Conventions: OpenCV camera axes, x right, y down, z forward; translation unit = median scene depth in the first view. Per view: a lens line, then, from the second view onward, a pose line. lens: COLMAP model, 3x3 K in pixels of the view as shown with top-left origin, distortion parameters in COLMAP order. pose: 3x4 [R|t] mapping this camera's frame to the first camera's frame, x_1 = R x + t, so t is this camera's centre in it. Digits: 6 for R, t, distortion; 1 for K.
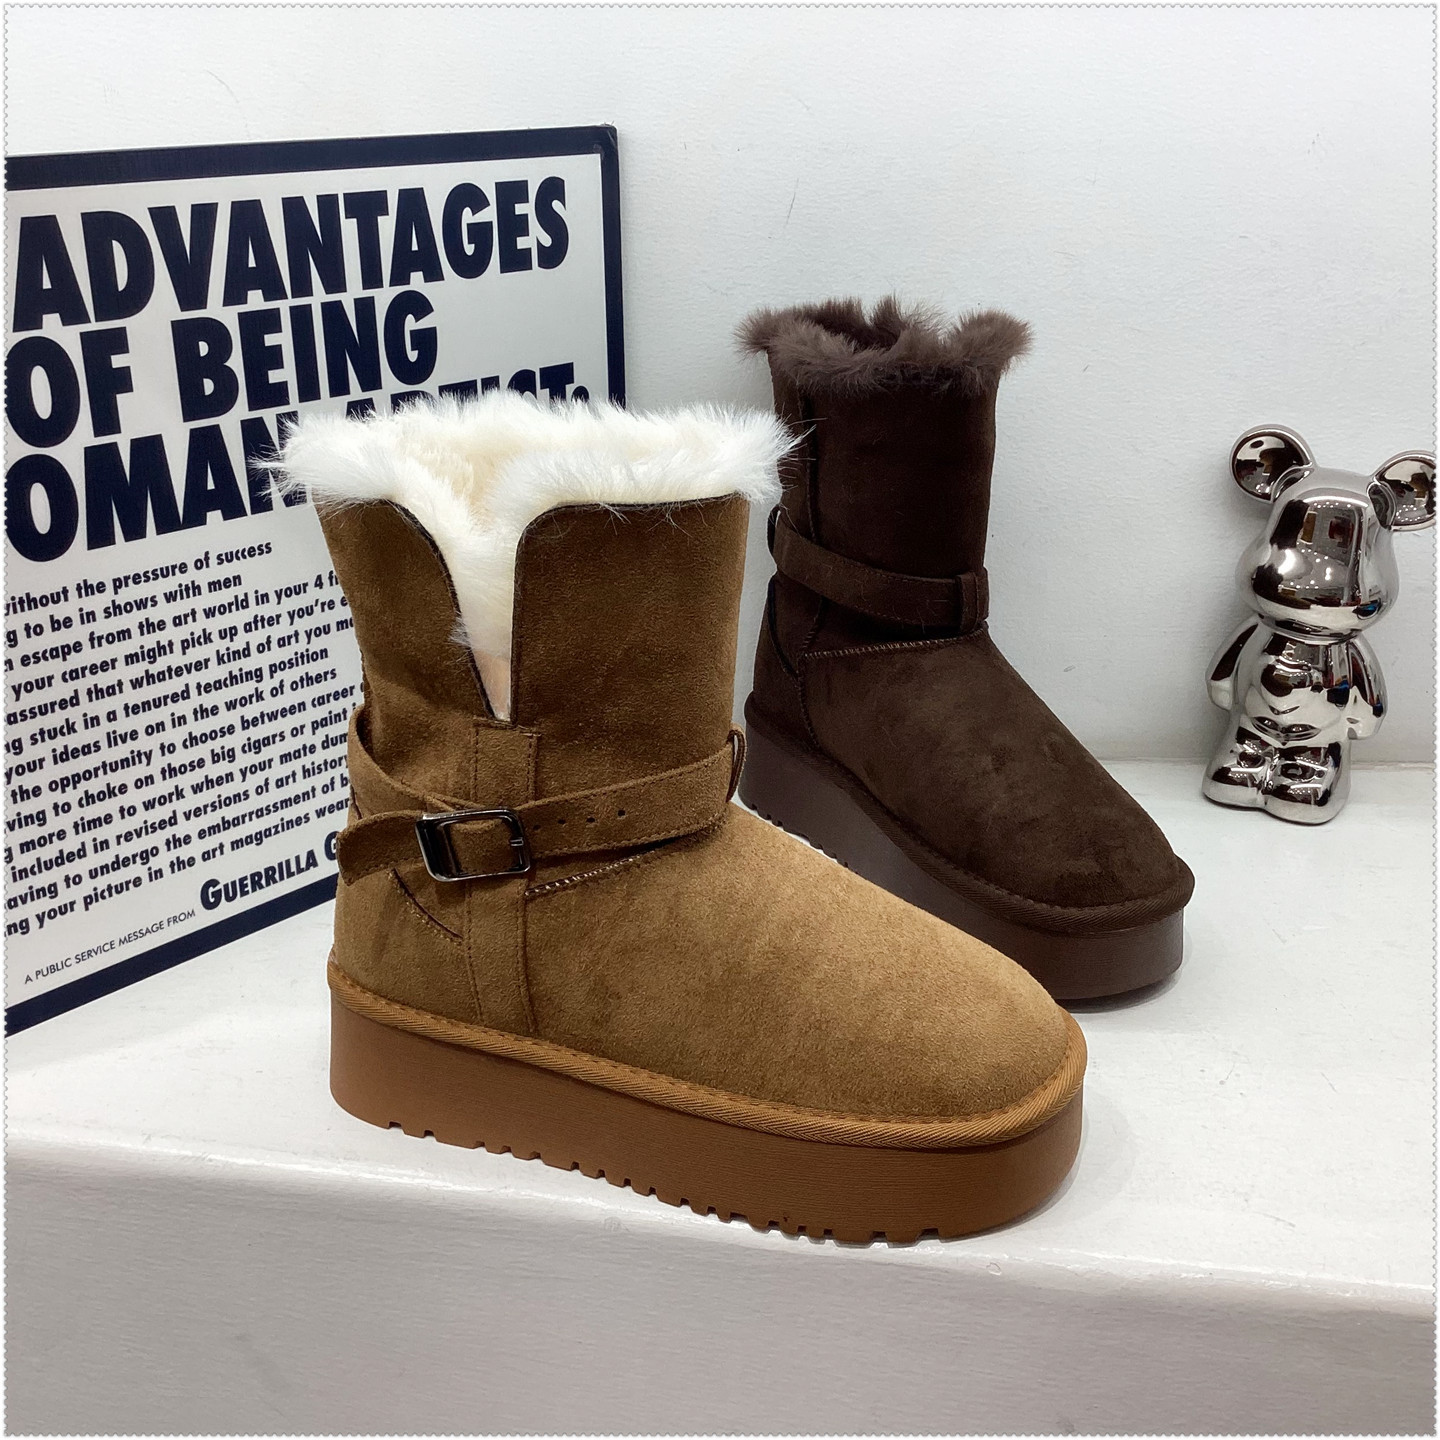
lens RADIAL K [[1733.3, 0, 704.5], [0, 1733.3, 711.6], [0, 0, 1]] dist [-0.044026, 0.000000]
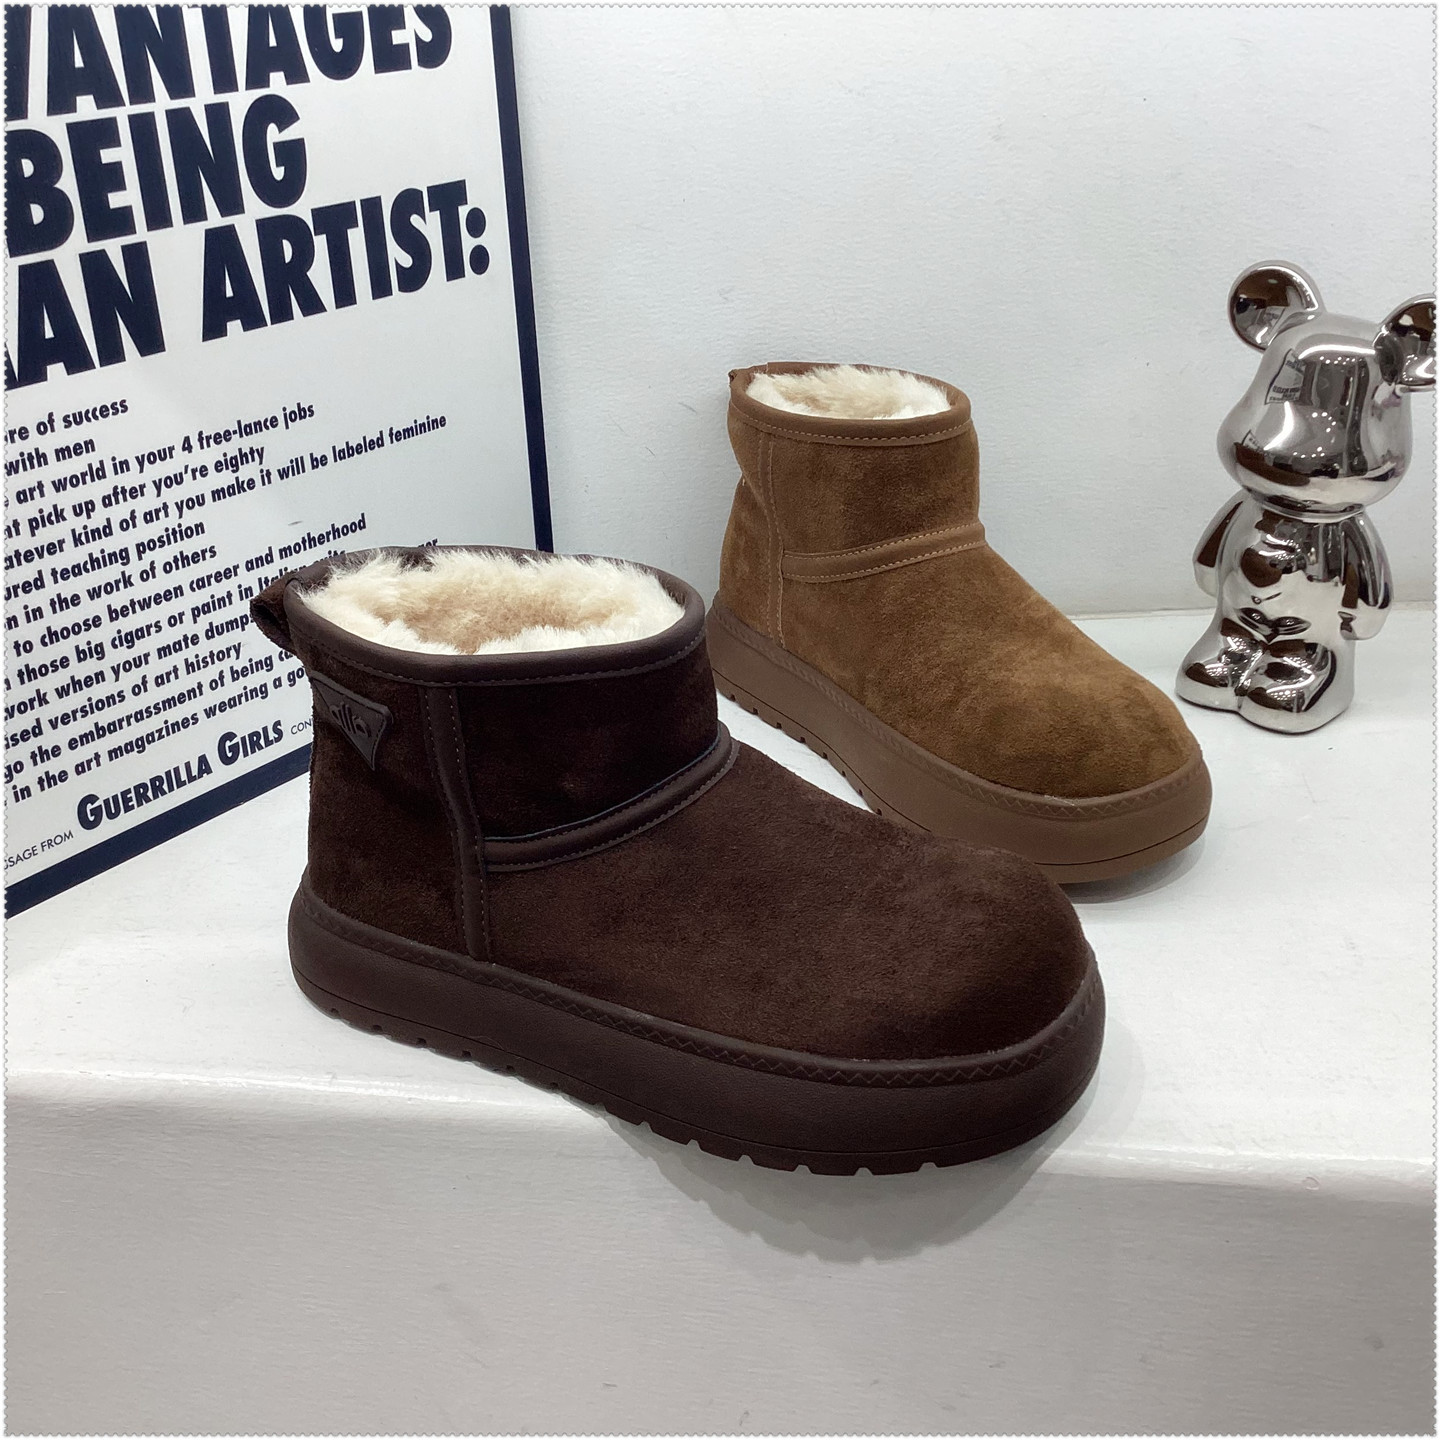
lens RADIAL K [[1733.3, 0, 720.7], [0, 1733.3, 742.6], [0, 0, 1]] dist [-0.044026, 0.000000]
pose [[0.995965, -0.058823, 0.067774, -0.025694], [0.052609, 0.994544, 0.090076, 0.009303], [-0.072703, -0.086147, 0.993626, 0.116567]]
